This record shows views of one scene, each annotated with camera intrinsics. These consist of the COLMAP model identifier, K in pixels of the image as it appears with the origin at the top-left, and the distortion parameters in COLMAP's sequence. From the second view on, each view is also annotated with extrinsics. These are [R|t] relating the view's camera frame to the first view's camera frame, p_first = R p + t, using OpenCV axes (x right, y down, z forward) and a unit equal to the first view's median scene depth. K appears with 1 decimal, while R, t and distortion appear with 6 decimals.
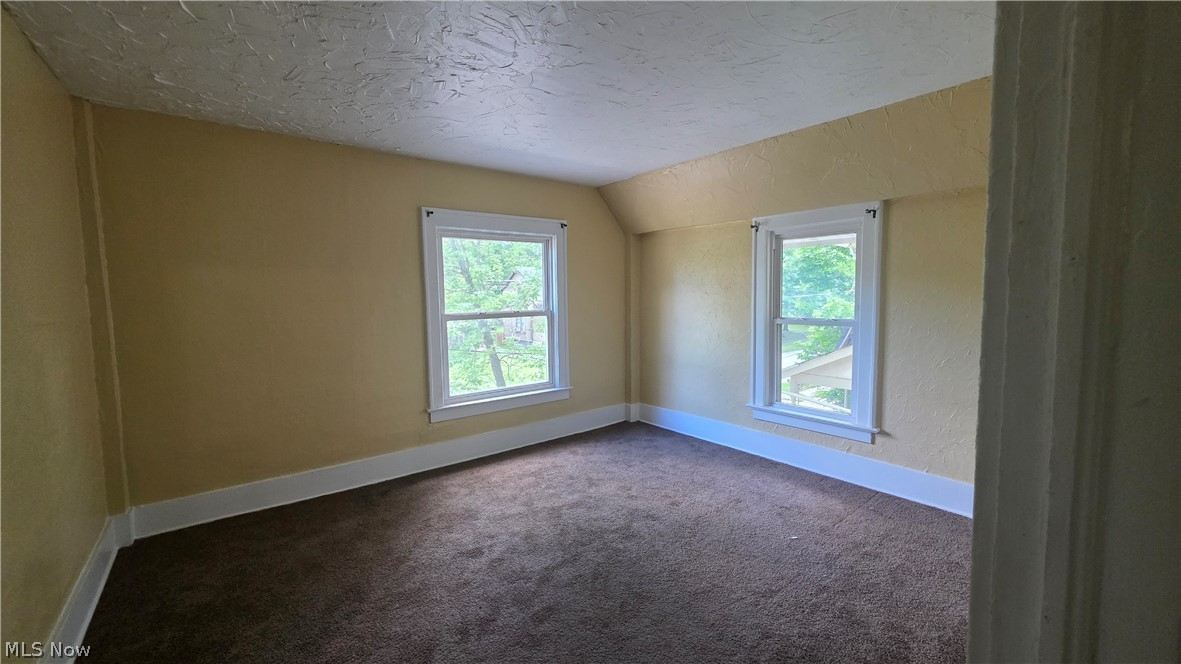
lens RADIAL K [[470.7, 0, 586.7], [0, 470.7, 328.5], [0, 0, 1]] dist [-0.001751, 0.000497]
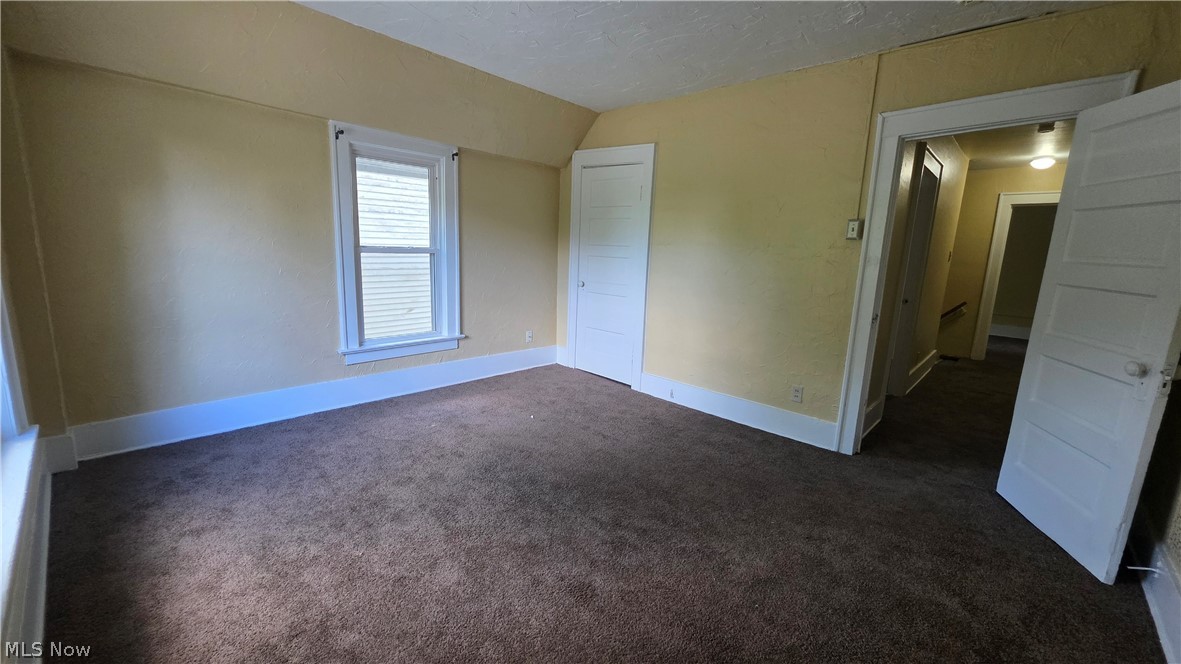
lens RADIAL K [[470.7, 0, 591.9], [0, 470.7, 326.7], [0, 0, 1]] dist [-0.001751, 0.000497]
pose [[-0.161783, -0.158100, 0.974079, -0.621590], [0.035596, 0.985505, 0.165867, -0.004323], [-0.986184, 0.061508, -0.153811, 0.795093]]
